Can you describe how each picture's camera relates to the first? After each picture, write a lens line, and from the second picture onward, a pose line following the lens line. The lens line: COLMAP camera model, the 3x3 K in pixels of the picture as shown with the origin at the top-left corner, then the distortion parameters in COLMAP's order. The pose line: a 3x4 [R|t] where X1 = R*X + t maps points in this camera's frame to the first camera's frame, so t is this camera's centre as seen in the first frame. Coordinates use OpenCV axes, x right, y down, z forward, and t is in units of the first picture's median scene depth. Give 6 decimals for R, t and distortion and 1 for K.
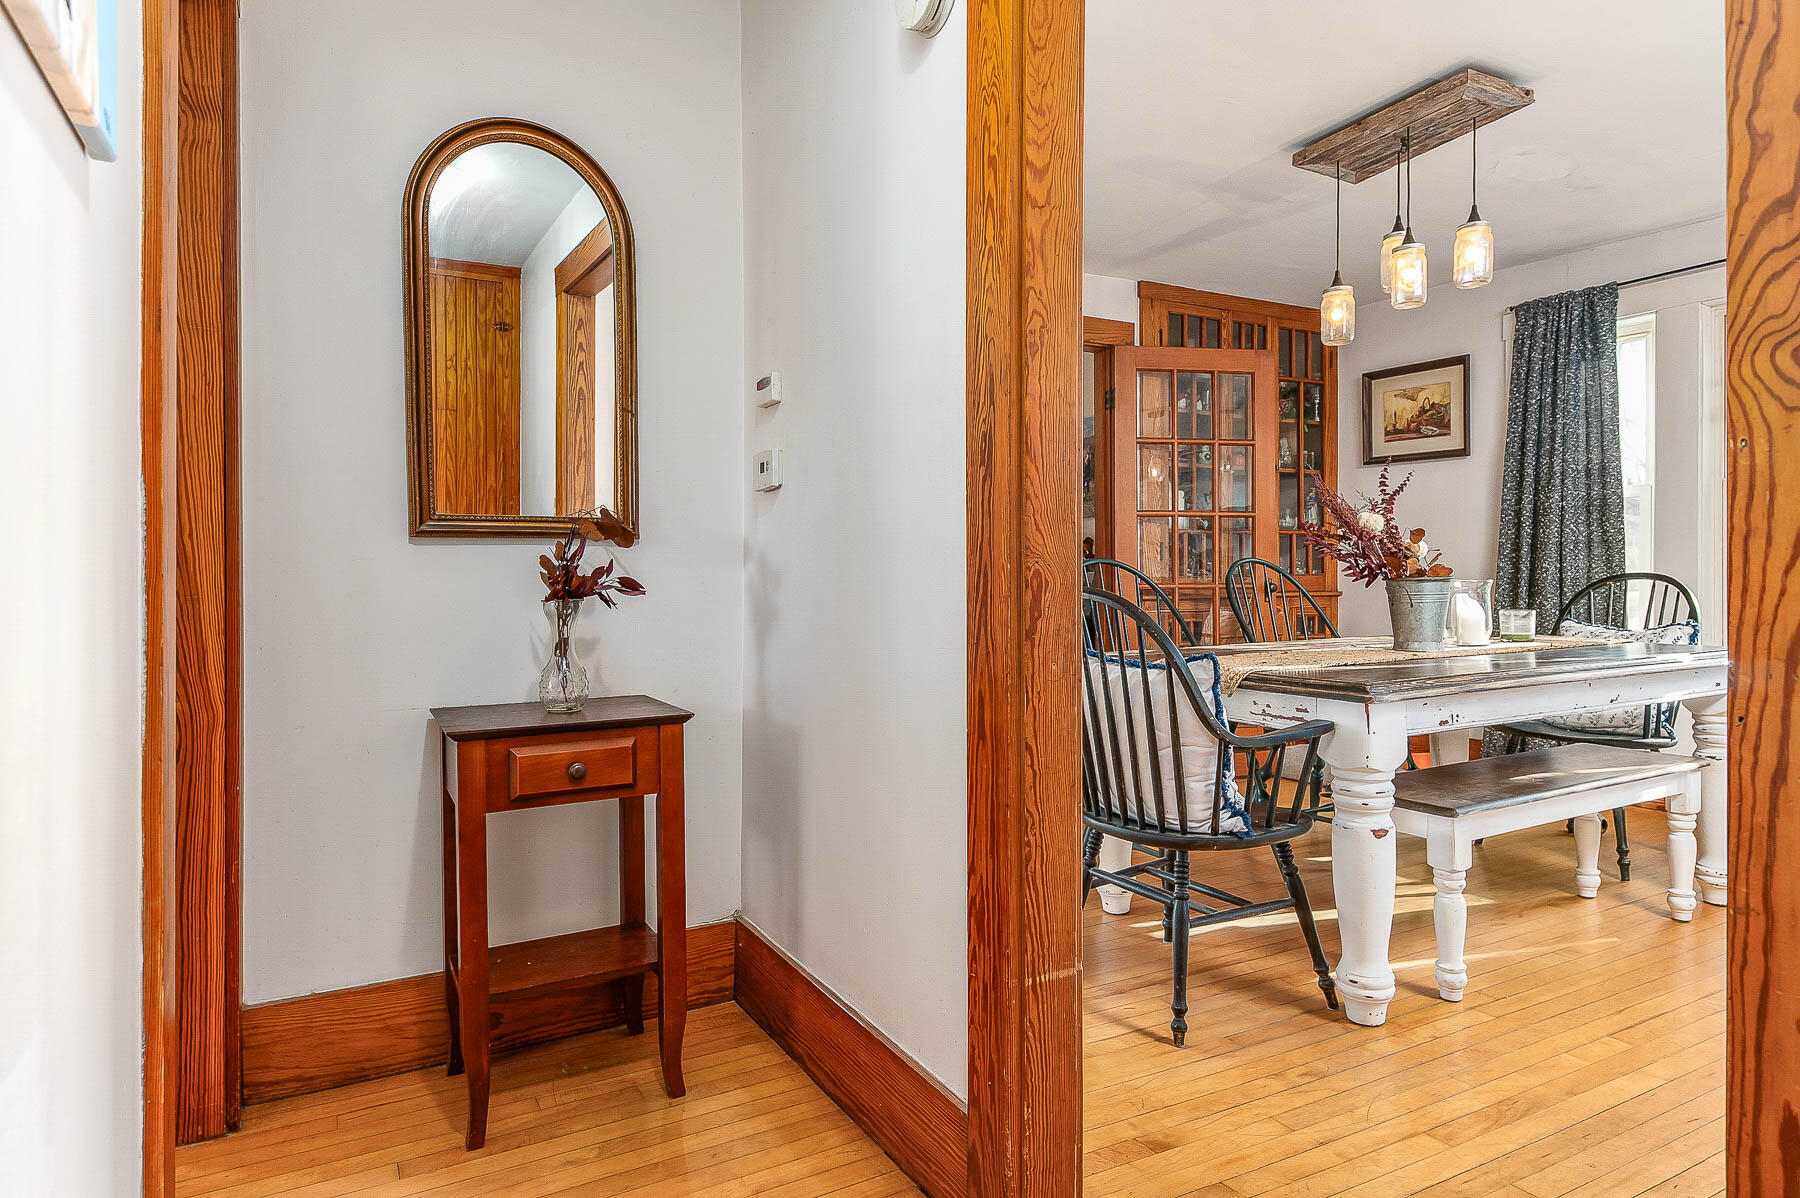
lens RADIAL K [[1049.3, 0, 900.0], [0, 1049.3, 599.0], [0, 0, 1]] dist [0.050281, 0.000128]
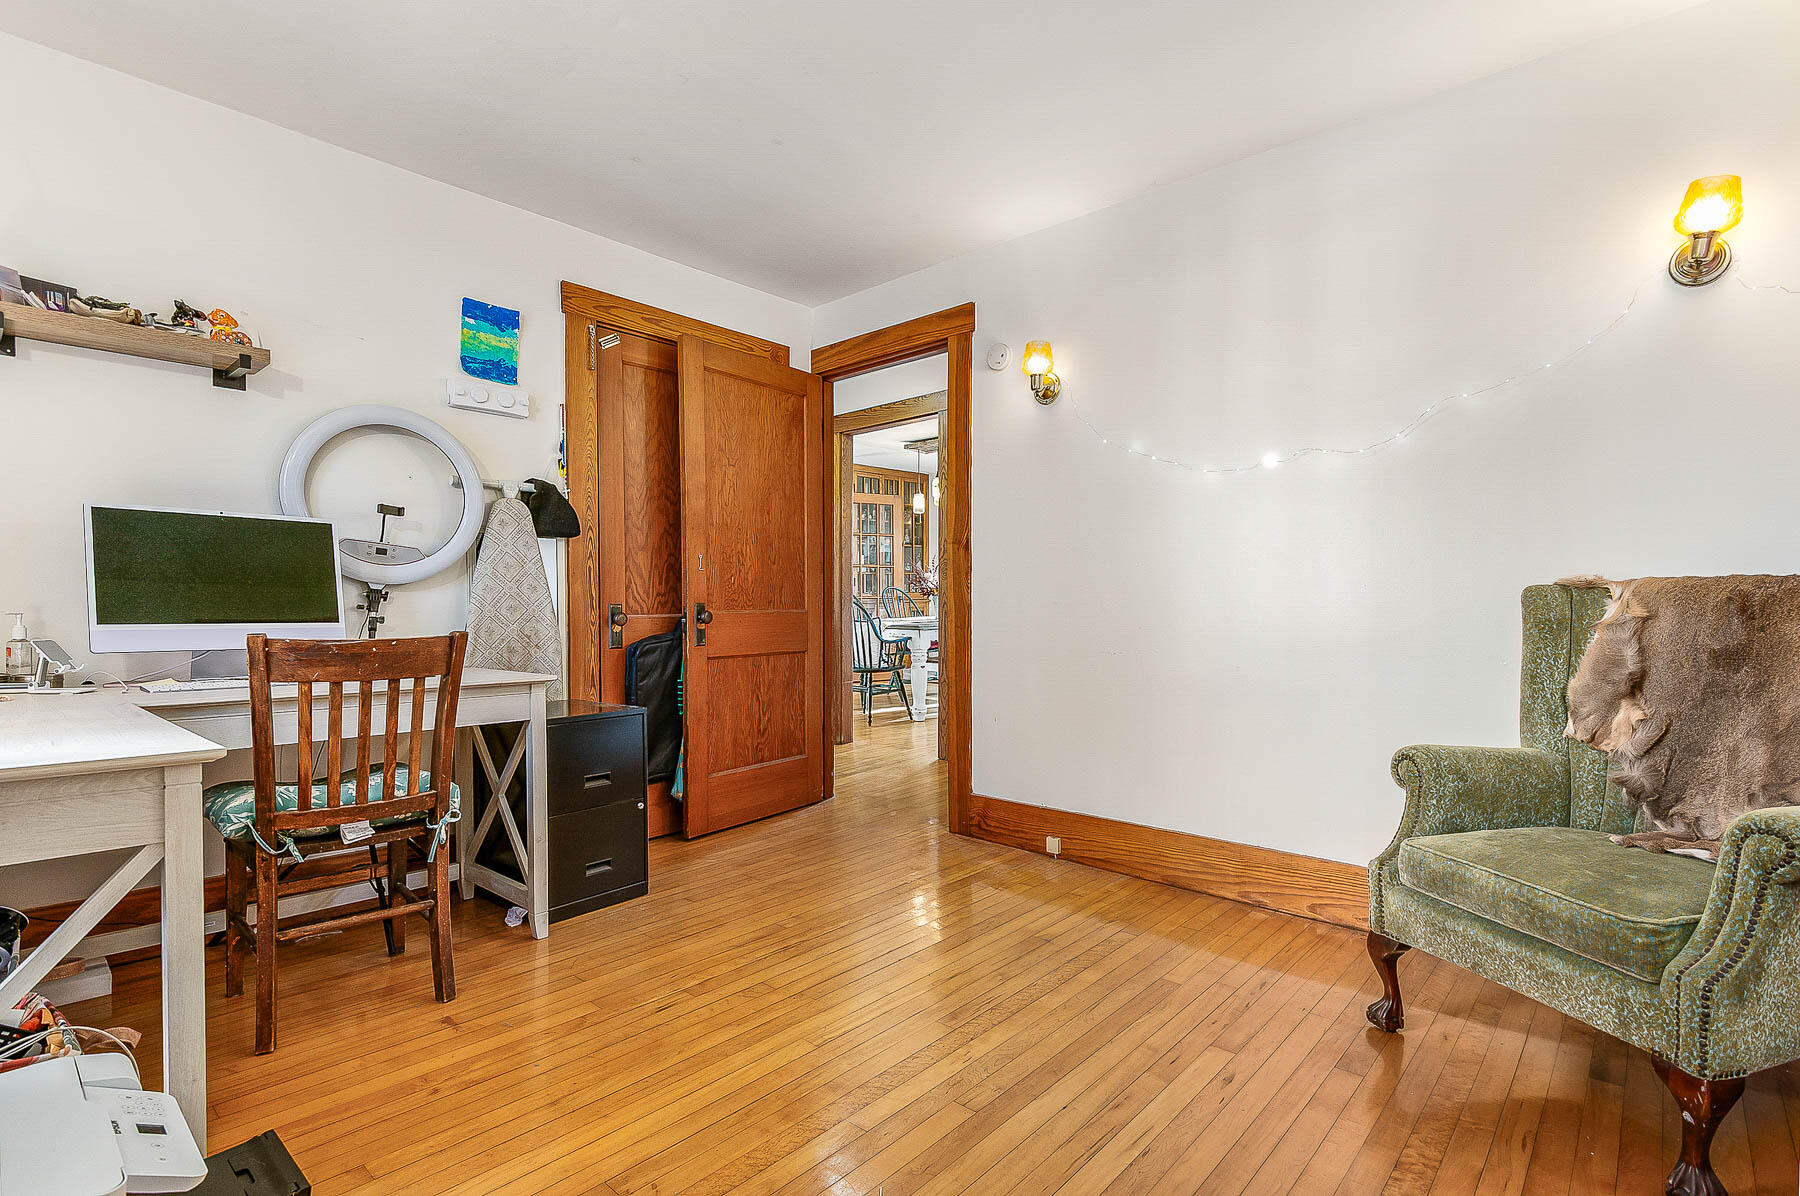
lens RADIAL K [[865.3, 0, 900.0], [0, 865.3, 598.0], [0, 0, 1]] dist [-0.000211, -0.000041]
pose [[0.949384, -0.003546, 0.314097, -0.507938], [0.005962, 0.999960, -0.006731, 0.007301], [-0.314061, 0.008263, 0.949367, -1.650790]]
